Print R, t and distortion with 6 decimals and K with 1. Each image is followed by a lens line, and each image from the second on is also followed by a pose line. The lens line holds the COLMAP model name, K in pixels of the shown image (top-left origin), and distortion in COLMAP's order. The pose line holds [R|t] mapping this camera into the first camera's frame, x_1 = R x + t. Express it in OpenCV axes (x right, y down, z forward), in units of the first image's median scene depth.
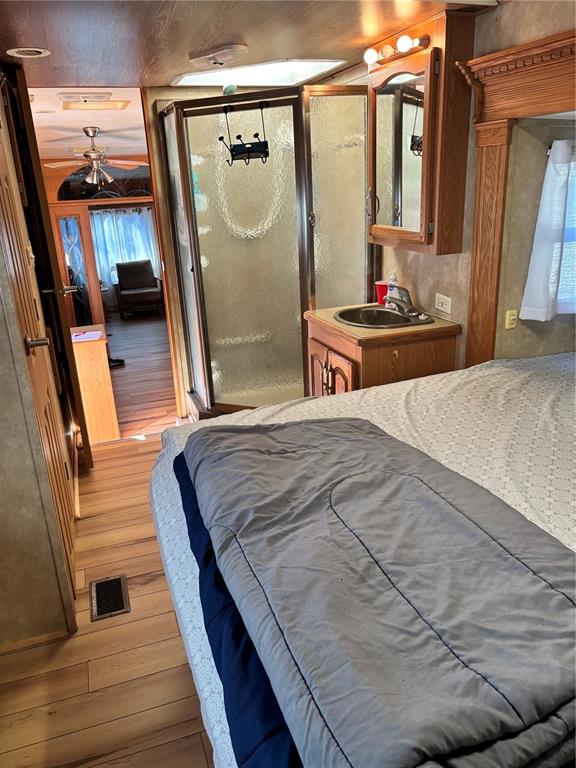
lens RADIAL K [[586.9, 0, 288.0], [0, 586.9, 384.0], [0, 0, 1]] dist [0.052561, -0.047881]
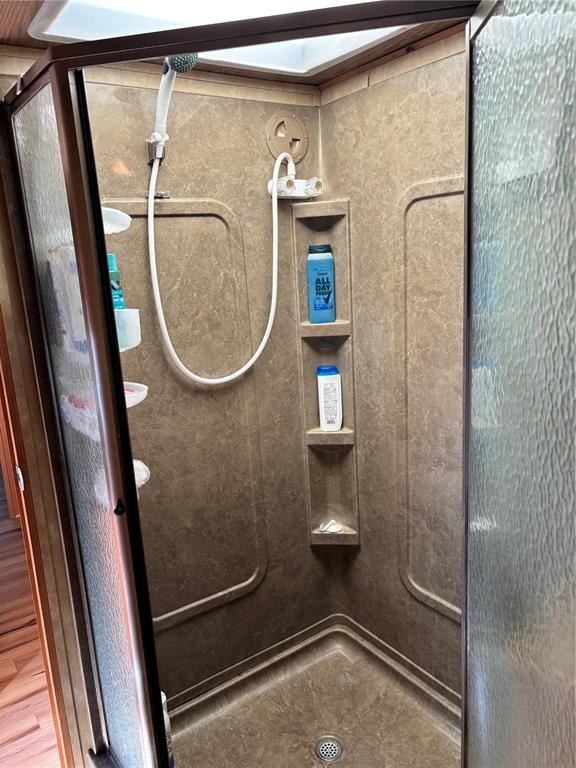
lens RADIAL K [[586.9, 0, 288.0], [0, 586.9, 384.0], [0, 0, 1]] dist [0.052561, -0.047881]
pose [[0.962203, -0.073561, 0.262210, -0.147096], [0.110593, 0.985409, -0.129379, -0.204471], [-0.248867, 0.153487, 0.956299, 0.598892]]
